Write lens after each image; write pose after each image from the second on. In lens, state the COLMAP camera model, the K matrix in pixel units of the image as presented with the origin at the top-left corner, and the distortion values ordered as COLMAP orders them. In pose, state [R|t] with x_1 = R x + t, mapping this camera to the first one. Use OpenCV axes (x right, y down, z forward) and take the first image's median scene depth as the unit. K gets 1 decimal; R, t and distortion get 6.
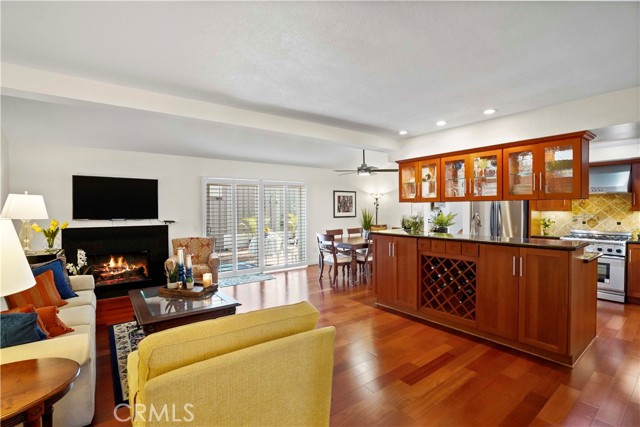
lens RADIAL K [[297.1, 0, 320.0], [0, 297.1, 213.5], [0, 0, 1]] dist [-0.040469, 0.001086]
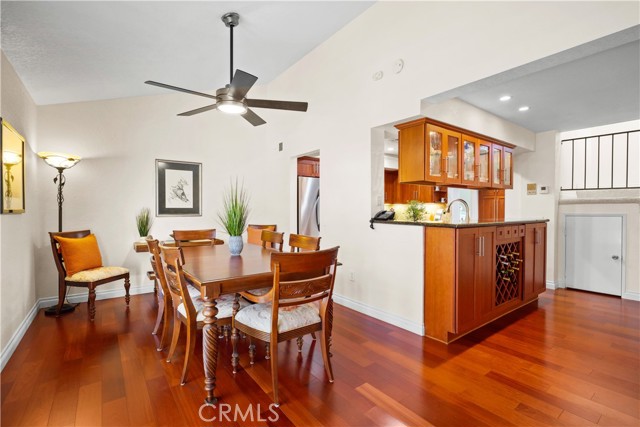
lens RADIAL K [[295.4, 0, 320.0], [0, 295.4, 213.5], [0, 0, 1]] dist [0.001829, 0.000442]
pose [[0.010376, -0.013473, 0.999855, -0.341121], [0.003257, 0.999904, 0.013440, 0.012663], [-0.999941, 0.003117, 0.010419, 0.974956]]
